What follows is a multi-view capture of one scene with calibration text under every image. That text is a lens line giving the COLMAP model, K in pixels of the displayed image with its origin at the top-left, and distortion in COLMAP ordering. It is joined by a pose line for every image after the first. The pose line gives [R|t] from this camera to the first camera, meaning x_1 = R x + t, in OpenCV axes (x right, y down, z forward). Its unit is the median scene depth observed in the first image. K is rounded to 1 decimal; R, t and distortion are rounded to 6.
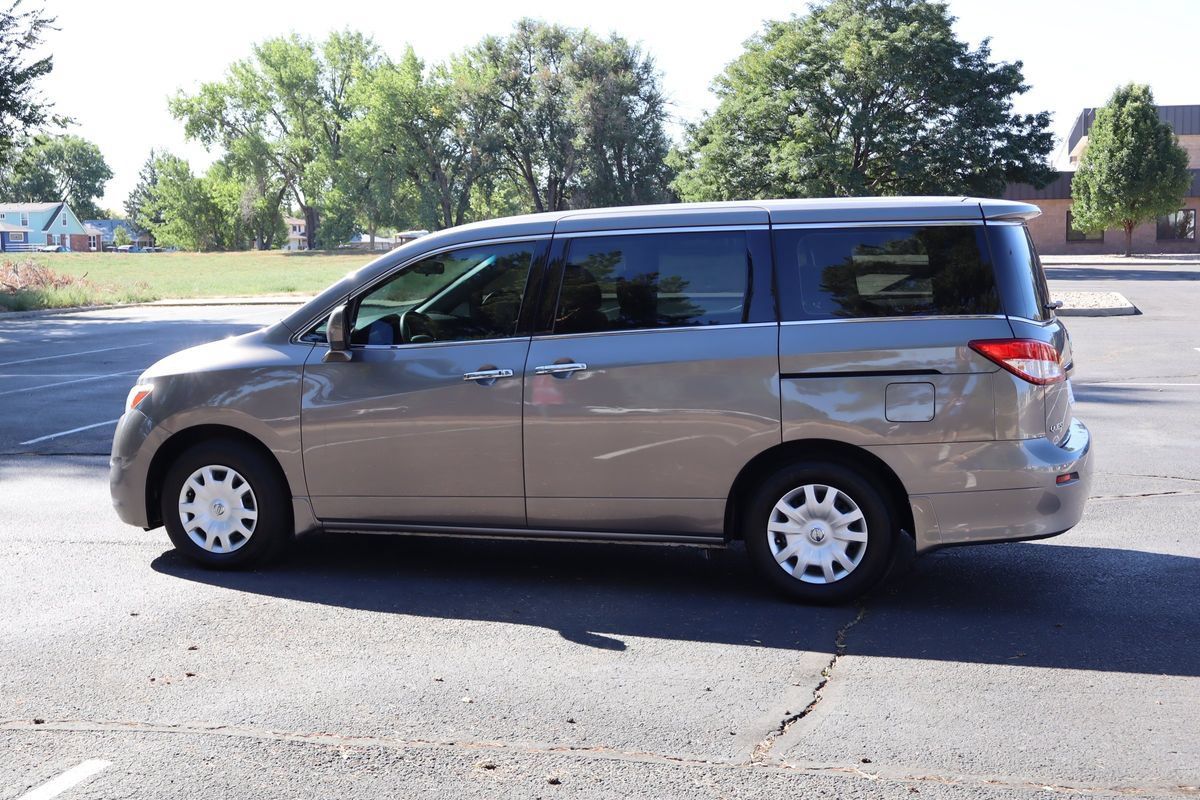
lens RADIAL K [[1567.0, 0, 600.0], [0, 1567.0, 400.0], [0, 0, 1]] dist [0.006269, -0.014435]
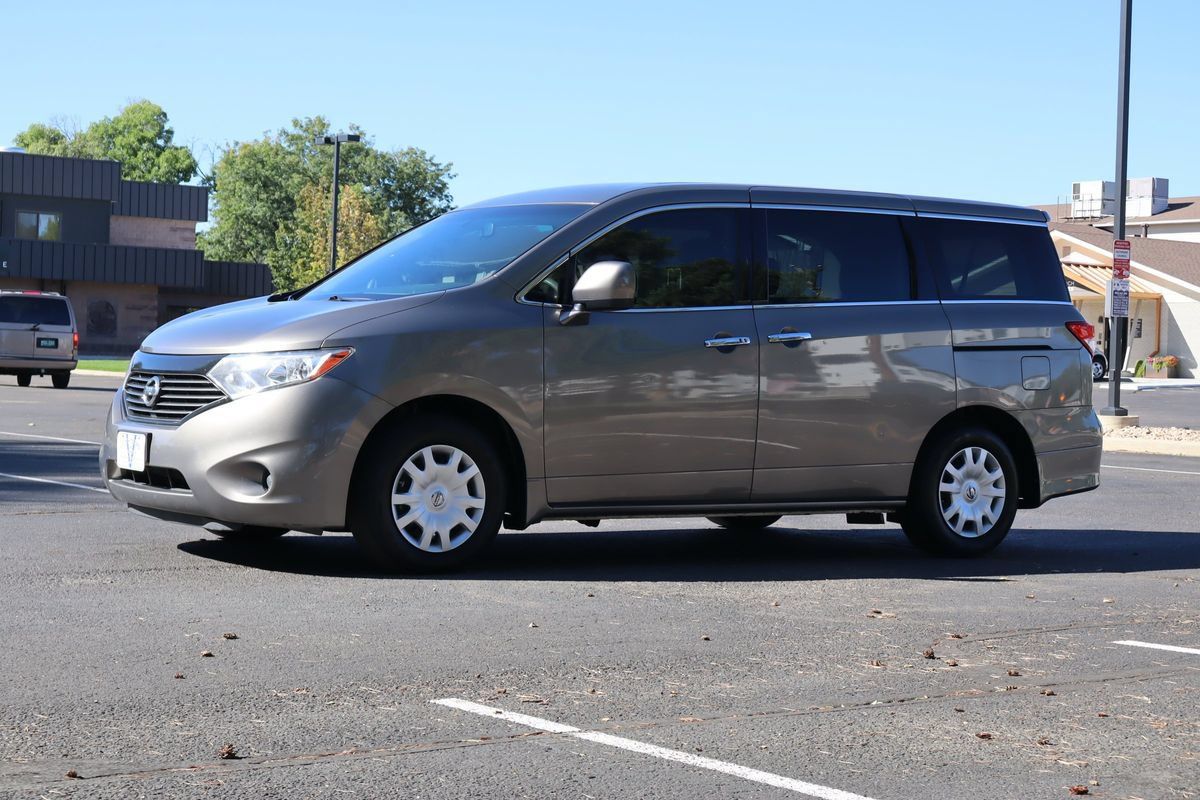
lens RADIAL K [[2191.9, 0, 600.0], [0, 2191.9, 400.0], [0, 0, 1]] dist [-0.002605, 0.042391]
pose [[0.621677, 0.020178, 0.783013, -0.154135], [0.039553, 0.997584, -0.057111, 0.012244], [-0.782274, 0.066475, 0.619377, 0.029969]]
